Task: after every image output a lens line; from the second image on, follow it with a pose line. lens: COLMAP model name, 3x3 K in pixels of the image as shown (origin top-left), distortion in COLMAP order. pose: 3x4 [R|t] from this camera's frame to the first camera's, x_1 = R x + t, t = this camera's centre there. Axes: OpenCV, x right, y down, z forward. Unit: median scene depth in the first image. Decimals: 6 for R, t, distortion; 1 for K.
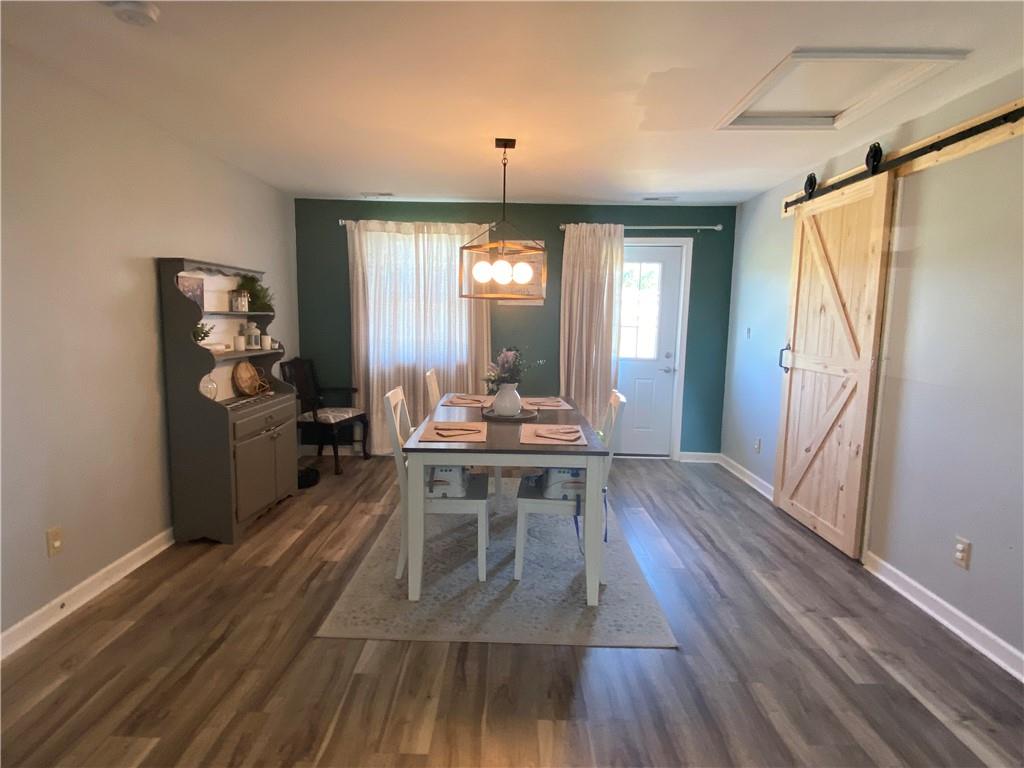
lens RADIAL K [[544.6, 0, 503.7], [0, 544.6, 373.4], [0, 0, 1]] dist [0.014137, -0.017058]
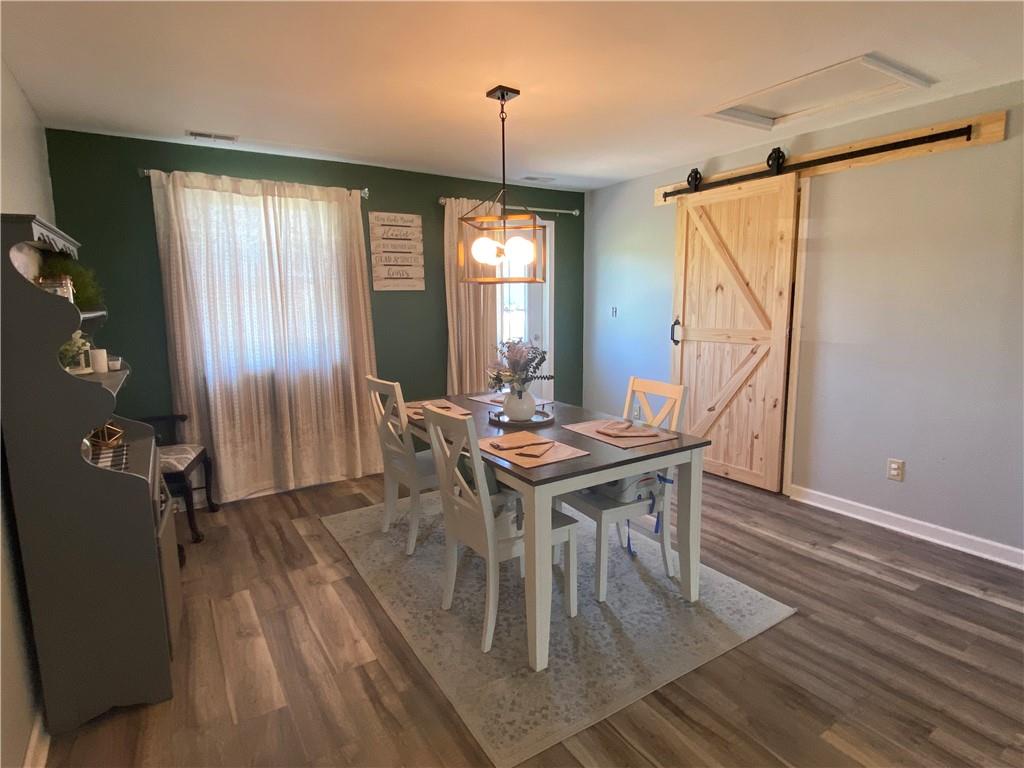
lens RADIAL K [[544.6, 0, 508.8], [0, 544.6, 376.0], [0, 0, 1]] dist [0.014137, -0.017058]
pose [[0.834098, -0.106382, 0.541260, -0.449687], [0.087091, 0.994318, 0.061219, -0.043631], [-0.544697, -0.003924, 0.838624, 0.282242]]
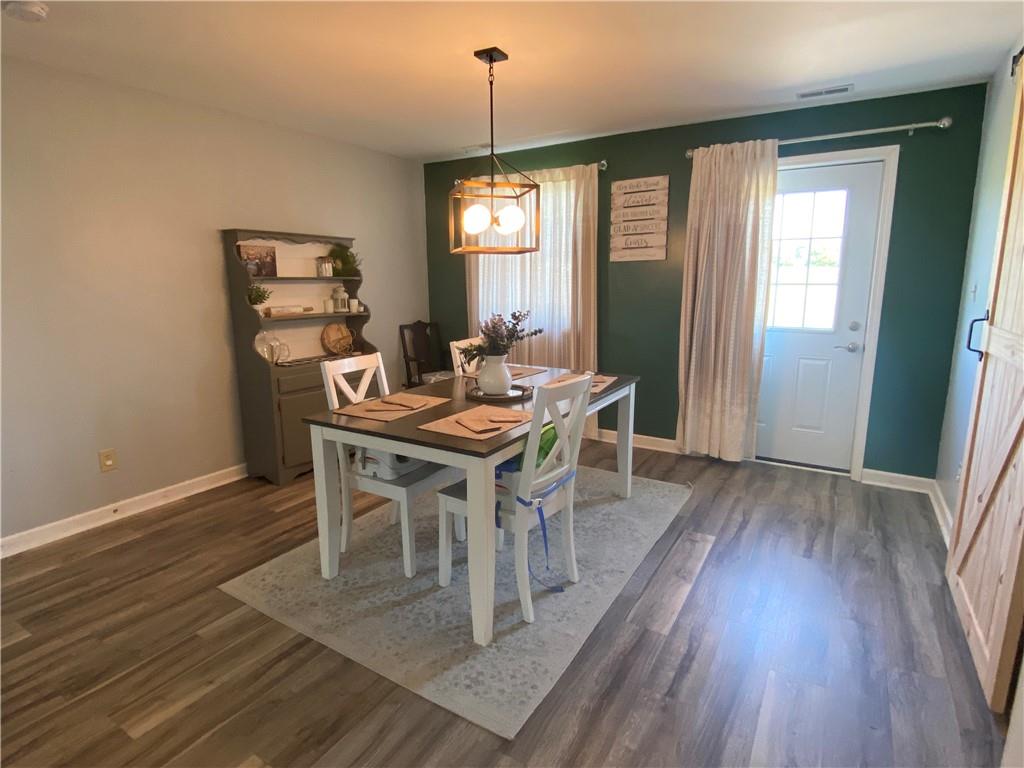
lens RADIAL K [[544.6, 0, 498.1], [0, 544.6, 374.1], [0, 0, 1]] dist [0.014137, -0.017058]
pose [[0.853503, 0.067037, -0.516757, 0.427134], [-0.034148, 0.996754, 0.072903, -0.012455], [0.519967, -0.044577, 0.853022, 0.279245]]
